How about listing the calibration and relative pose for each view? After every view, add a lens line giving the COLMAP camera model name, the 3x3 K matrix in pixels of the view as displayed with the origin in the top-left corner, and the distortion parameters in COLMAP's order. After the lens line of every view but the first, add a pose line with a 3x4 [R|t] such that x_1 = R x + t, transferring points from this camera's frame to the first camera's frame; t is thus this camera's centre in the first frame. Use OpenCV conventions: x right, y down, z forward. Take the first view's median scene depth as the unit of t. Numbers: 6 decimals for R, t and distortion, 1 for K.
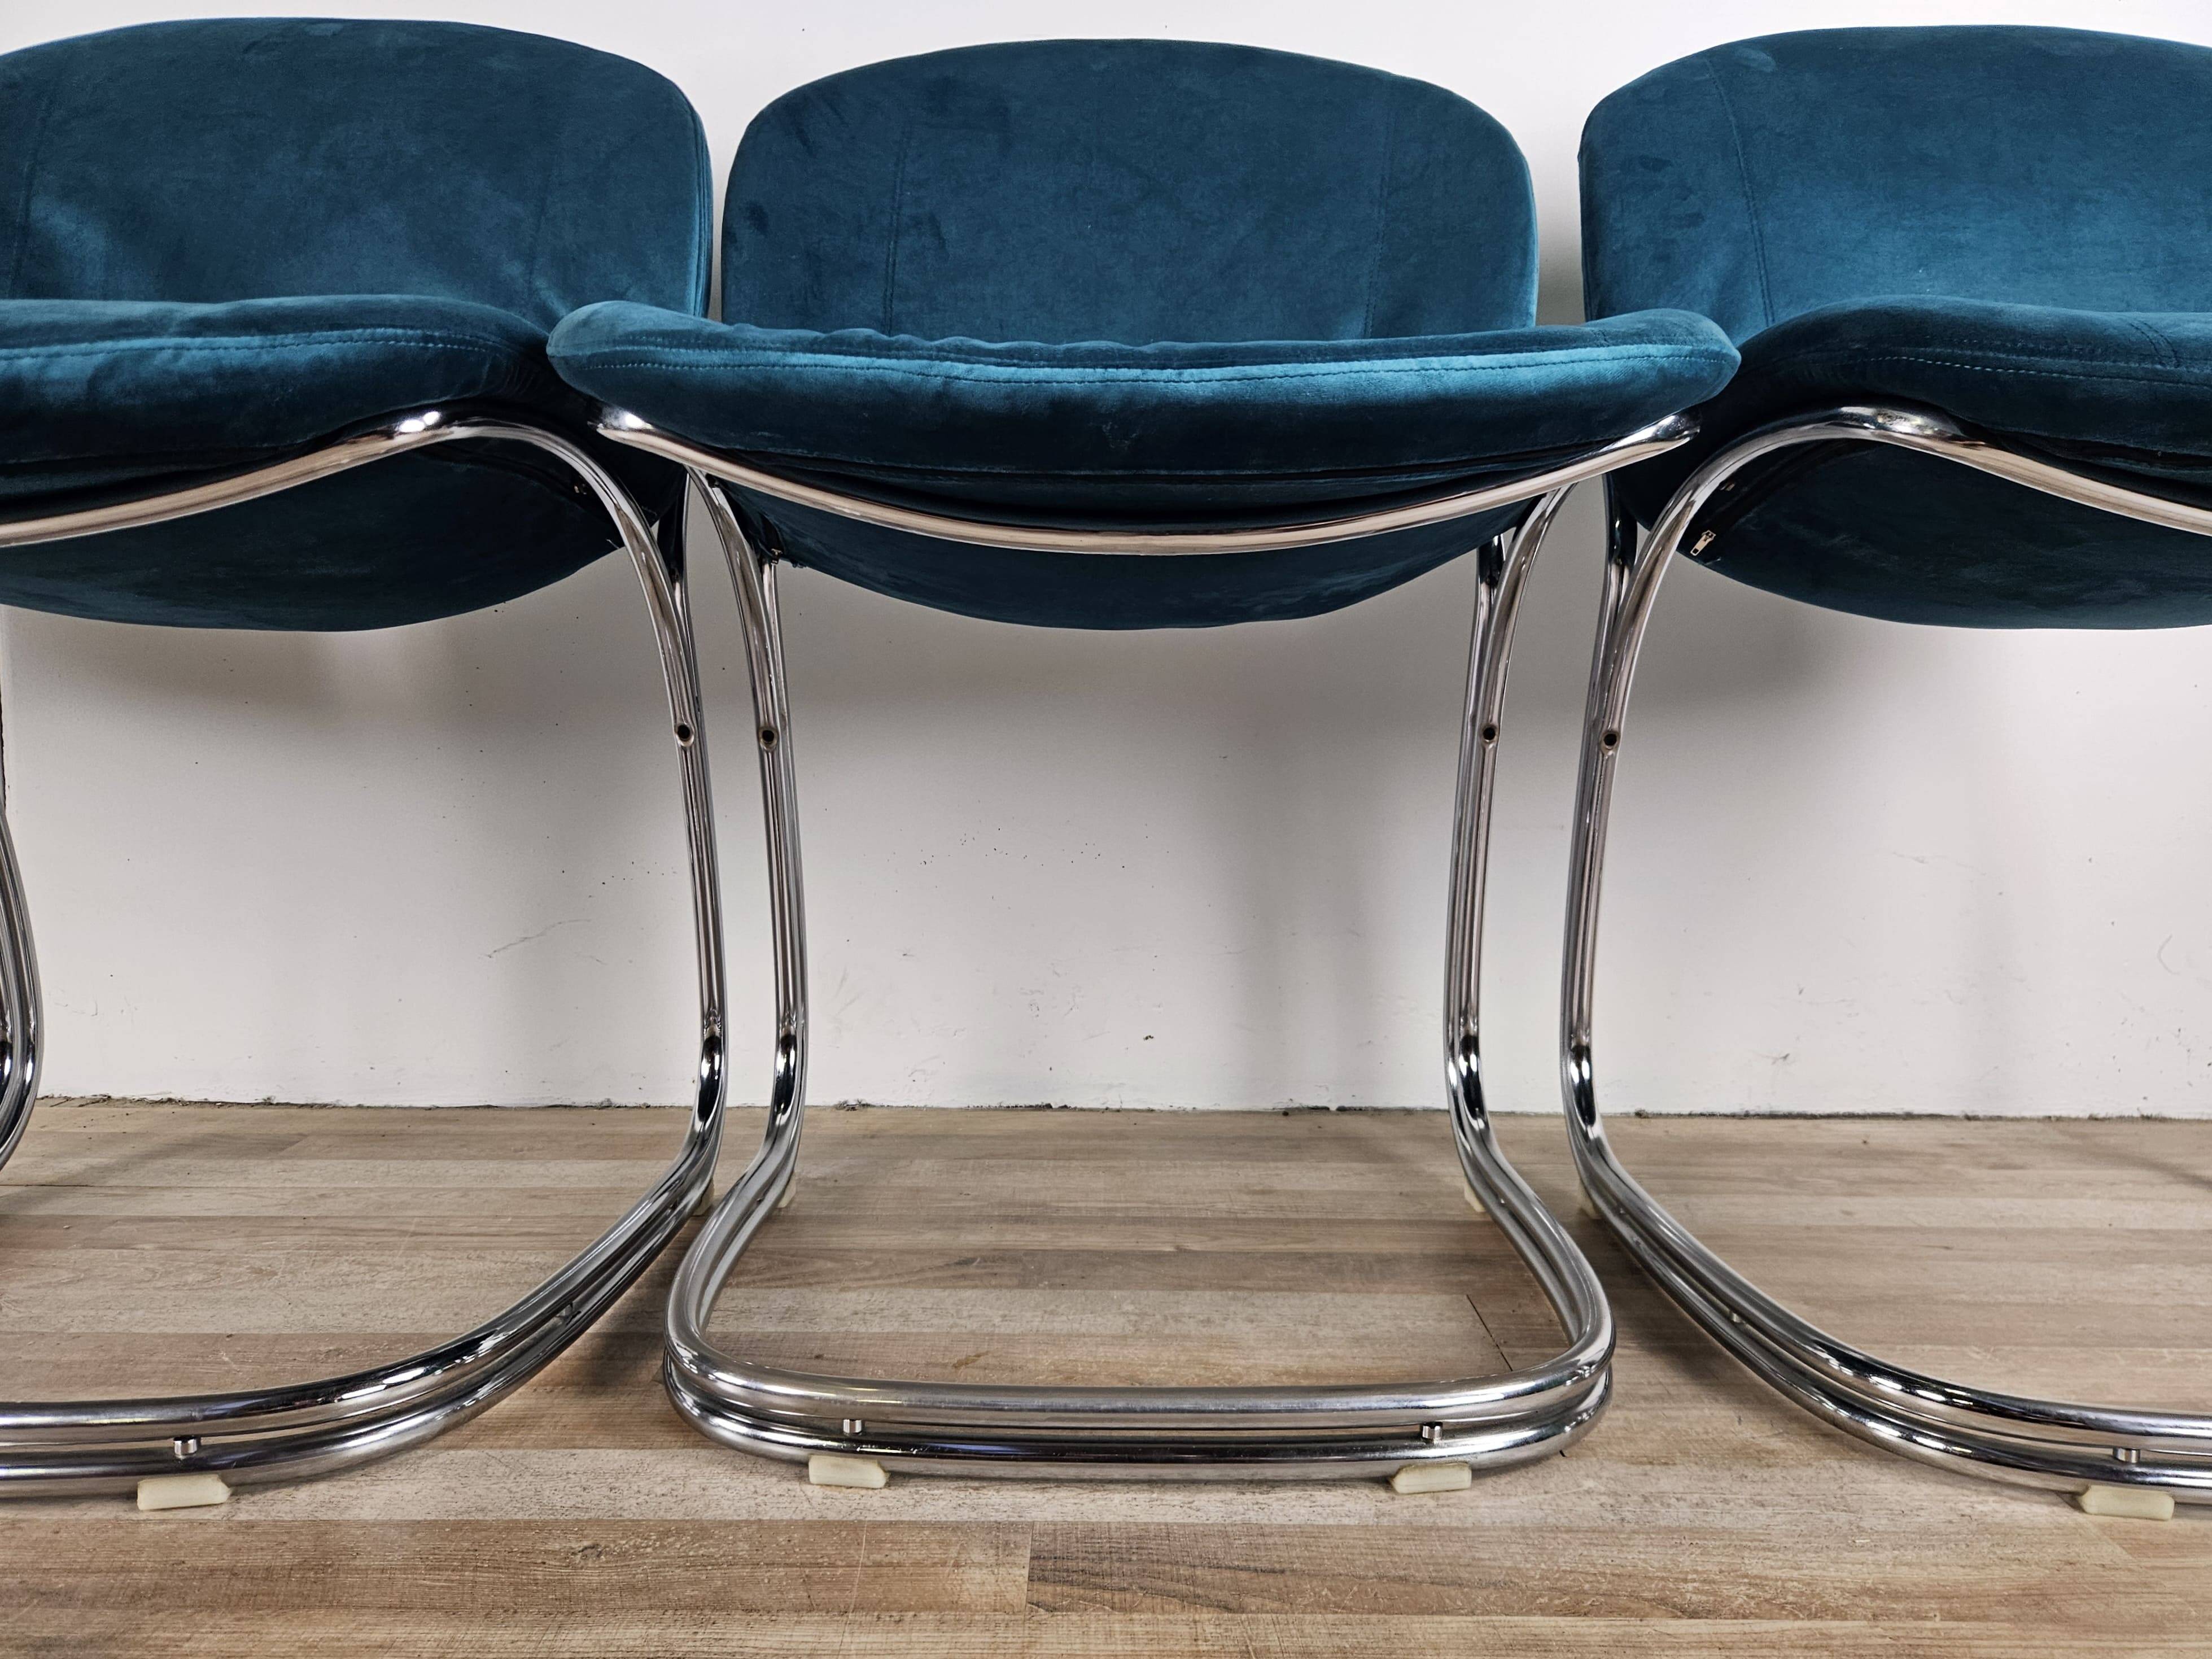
lens RADIAL K [[1527.2, 0, 1088.7], [0, 1527.2, 816.7], [0, 0, 1]] dist [0.032836, -0.031119]
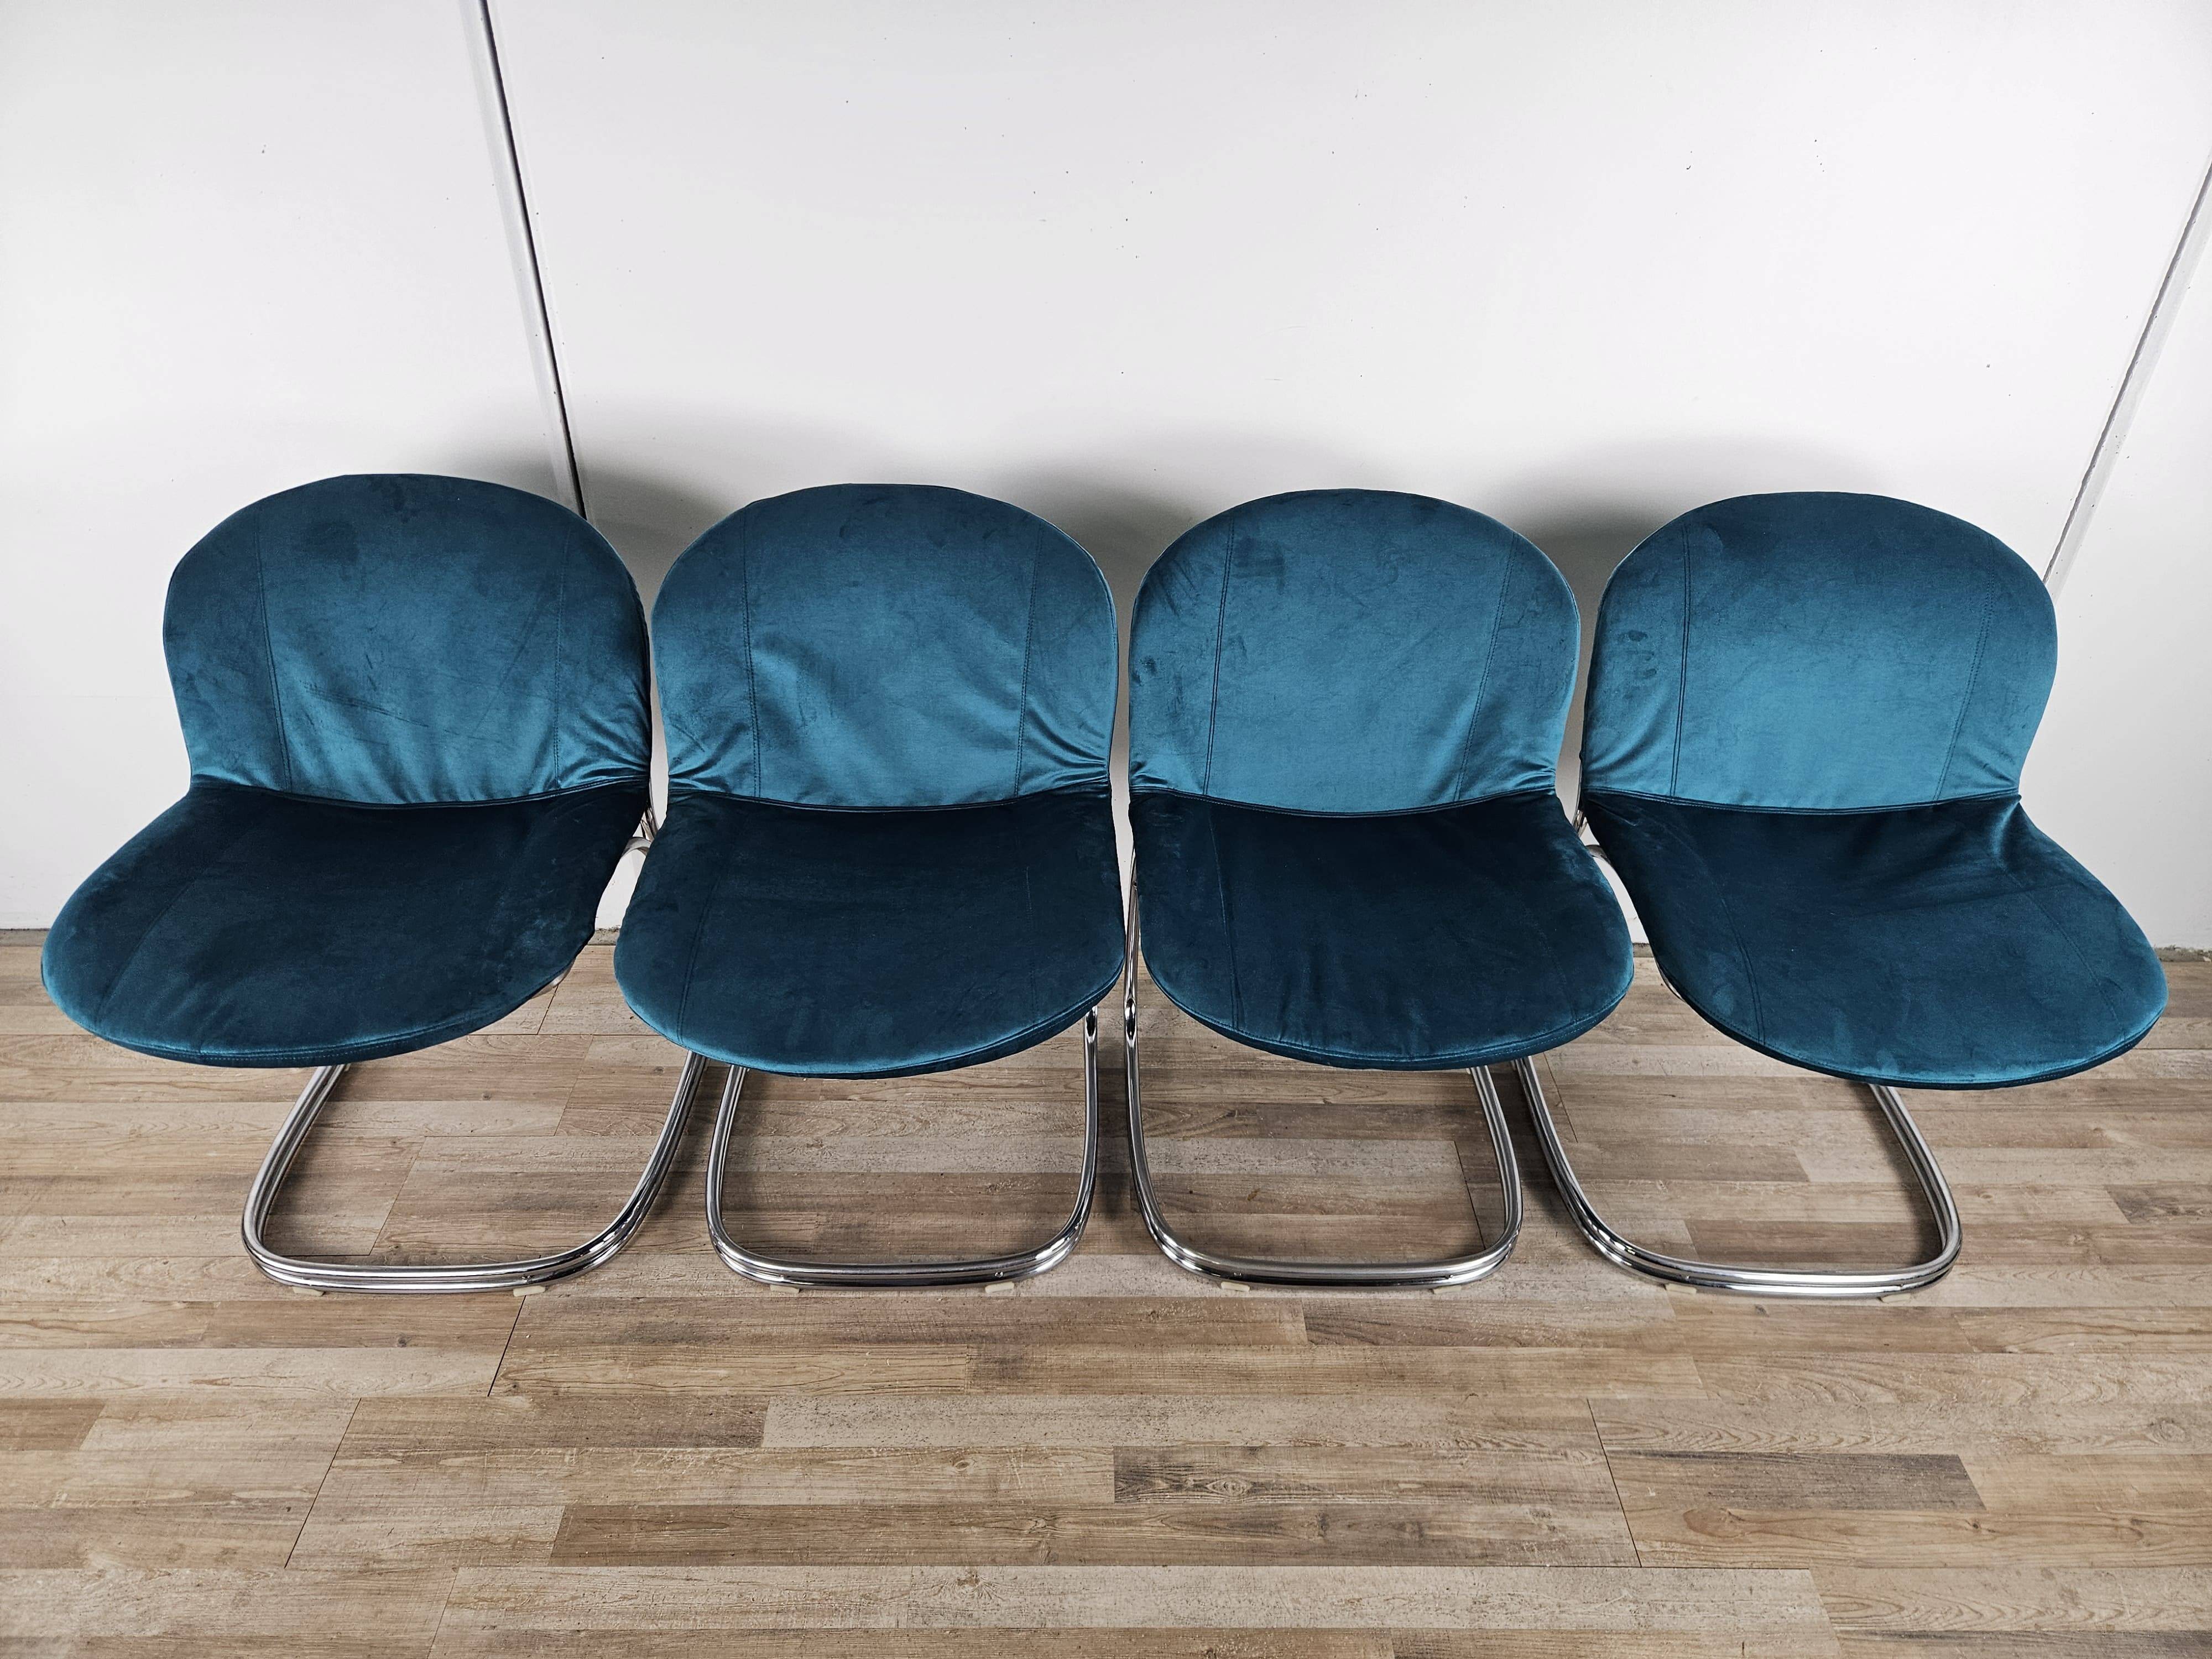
lens RADIAL K [[1505.5, 0, 1063.4], [0, 1505.5, 802.6], [0, 0, 1]] dist [0.025004, -0.026968]
pose [[0.999735, 0.002615, 0.022887, -0.417982], [-0.014062, 0.856202, 0.516450, -1.362805], [-0.018245, -0.516635, 0.856011, -0.706832]]
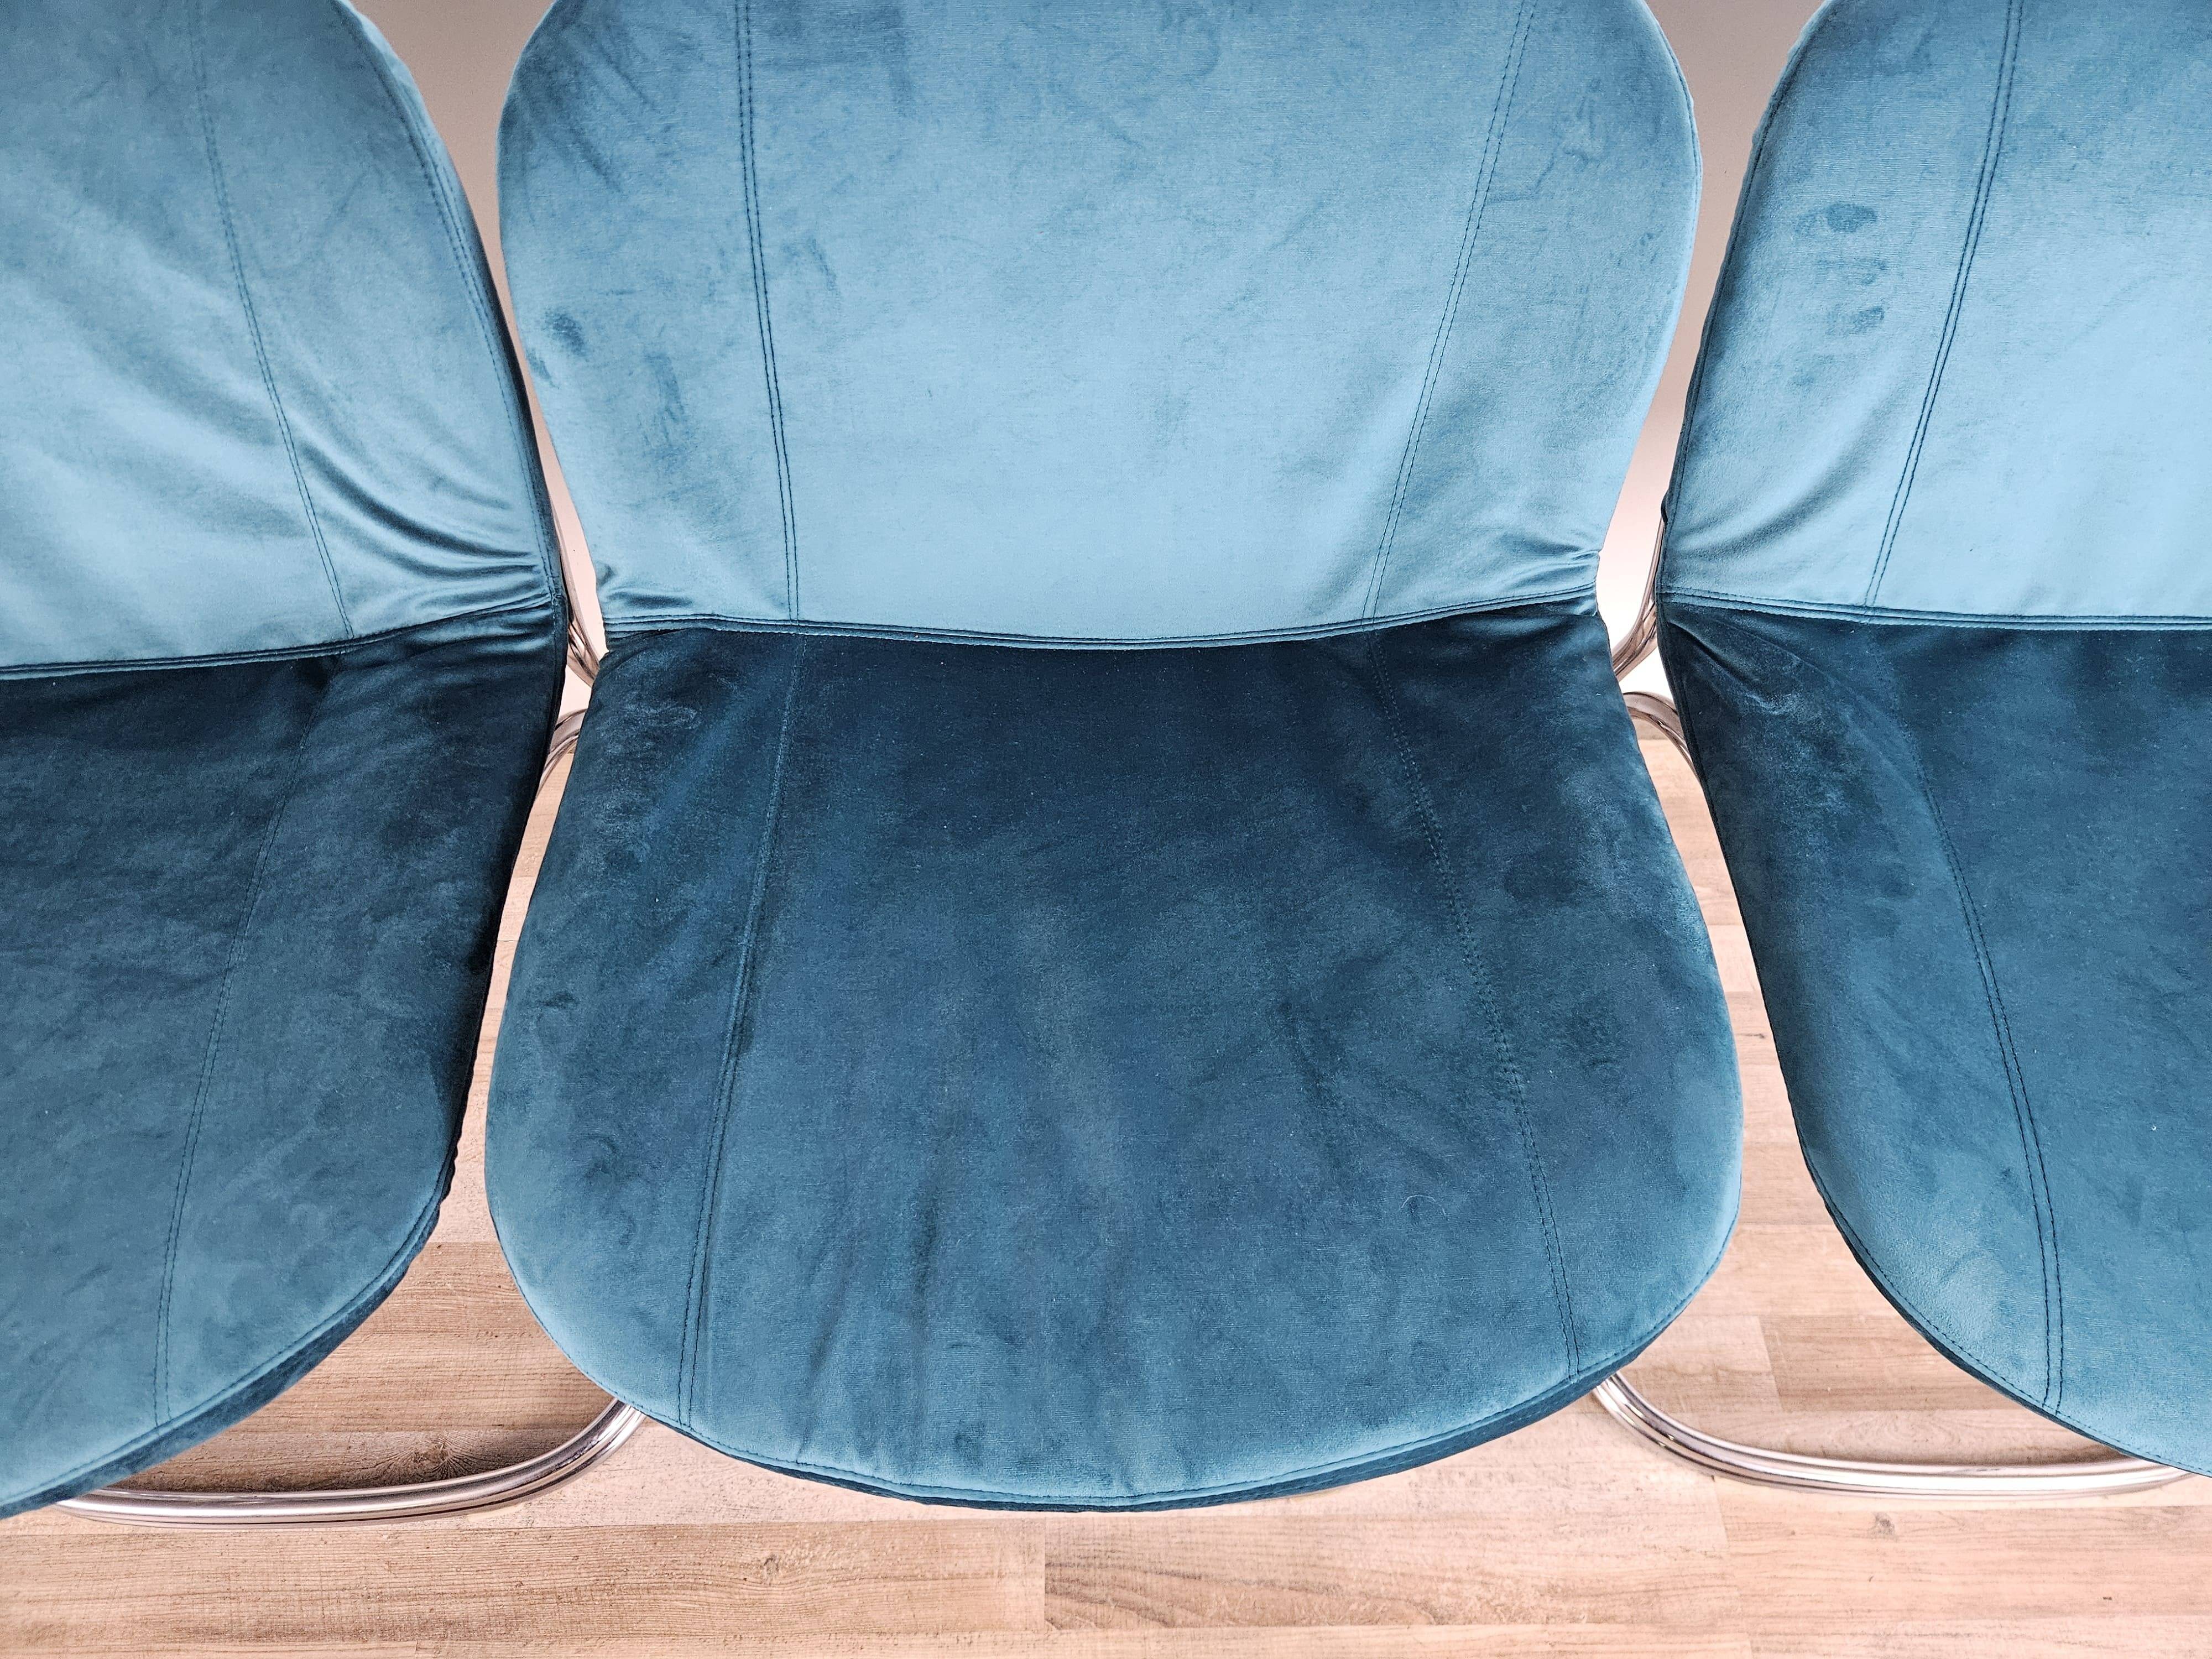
lens RADIAL K [[1505.5, 0, 1098.5], [0, 1505.5, 813.0], [0, 0, 1]] dist [0.025004, -0.026968]
pose [[0.999695, -0.023484, 0.007582, 0.018009], [0.008670, 0.621905, 0.783045, -0.920611], [-0.023104, -0.782740, 0.621919, 0.461078]]
